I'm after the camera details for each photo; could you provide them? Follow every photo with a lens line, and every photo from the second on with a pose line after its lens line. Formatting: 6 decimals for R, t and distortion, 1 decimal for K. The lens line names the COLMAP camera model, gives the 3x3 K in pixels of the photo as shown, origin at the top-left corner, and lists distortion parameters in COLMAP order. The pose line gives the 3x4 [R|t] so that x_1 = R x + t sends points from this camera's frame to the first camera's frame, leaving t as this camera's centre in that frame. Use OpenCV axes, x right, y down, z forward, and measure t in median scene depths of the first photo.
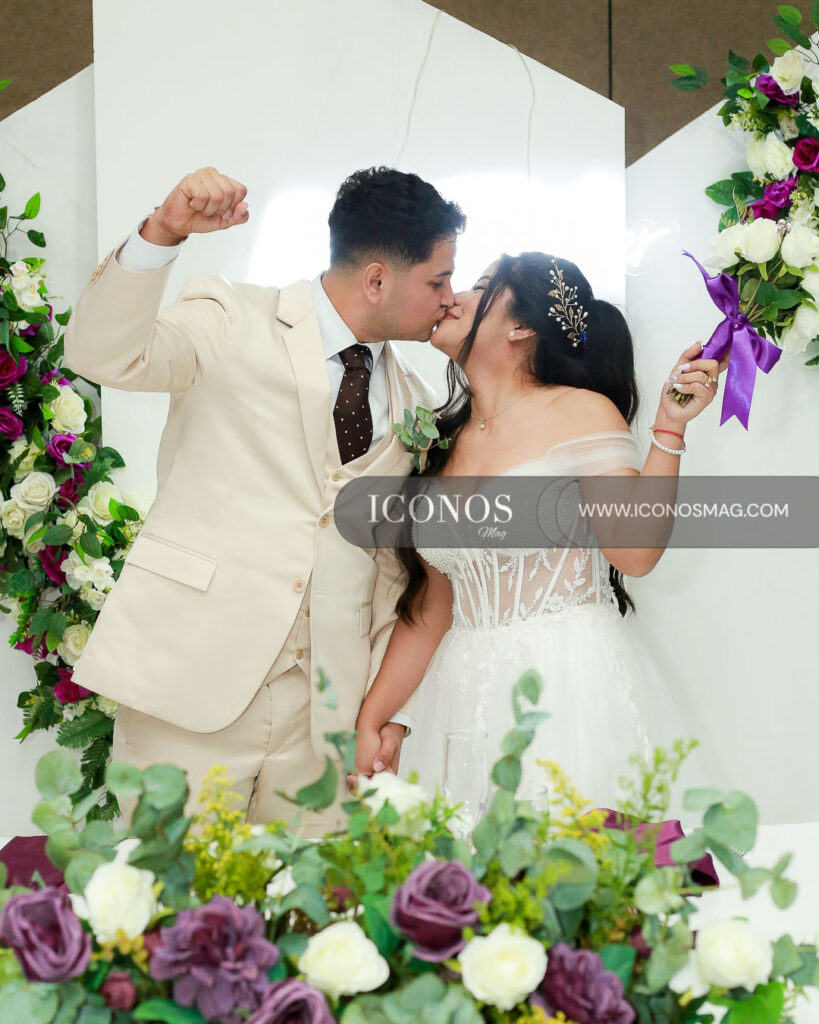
lens RADIAL K [[1995.0, 0, 411.0], [0, 1995.0, 511.0], [0, 0, 1]] dist [-0.063472, 0.000000]
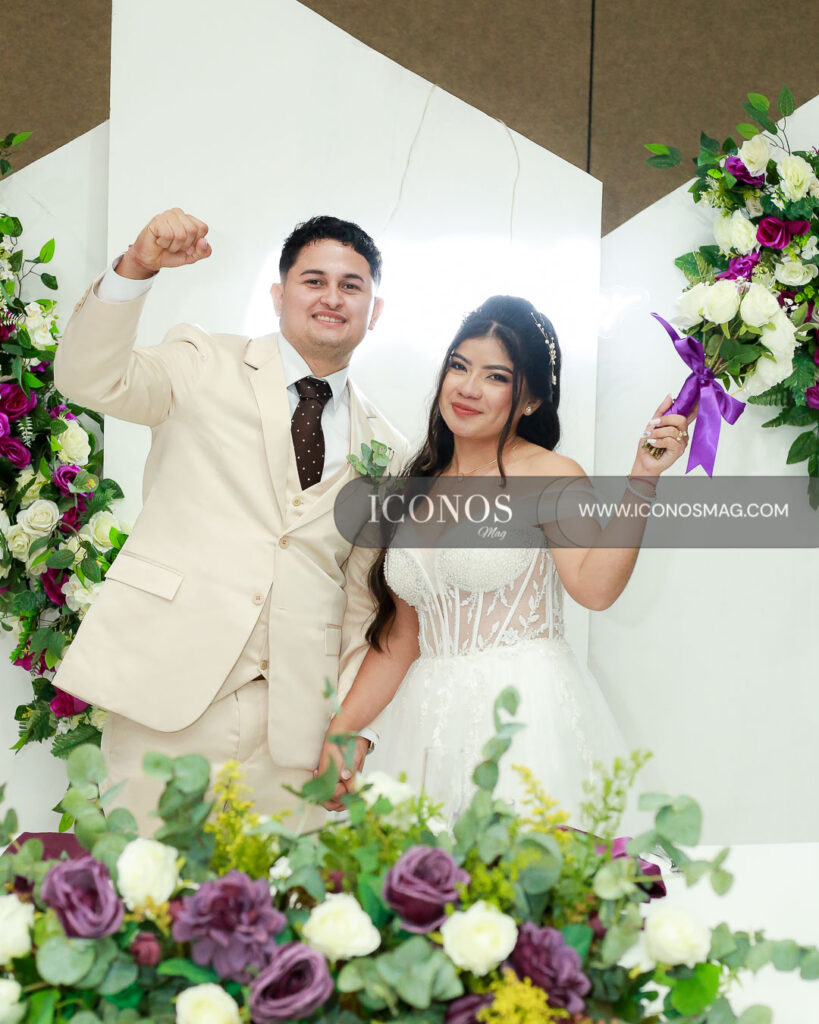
lens RADIAL K [[1995.0, 0, 402.5], [0, 1995.0, 514.5], [0, 0, 1]] dist [-0.063472, 0.000000]
pose [[0.999183, 0.037182, 0.015842, -0.021902], [-0.036854, 0.999110, -0.020501, 0.006050], [-0.016590, 0.019901, 0.999664, -0.140028]]
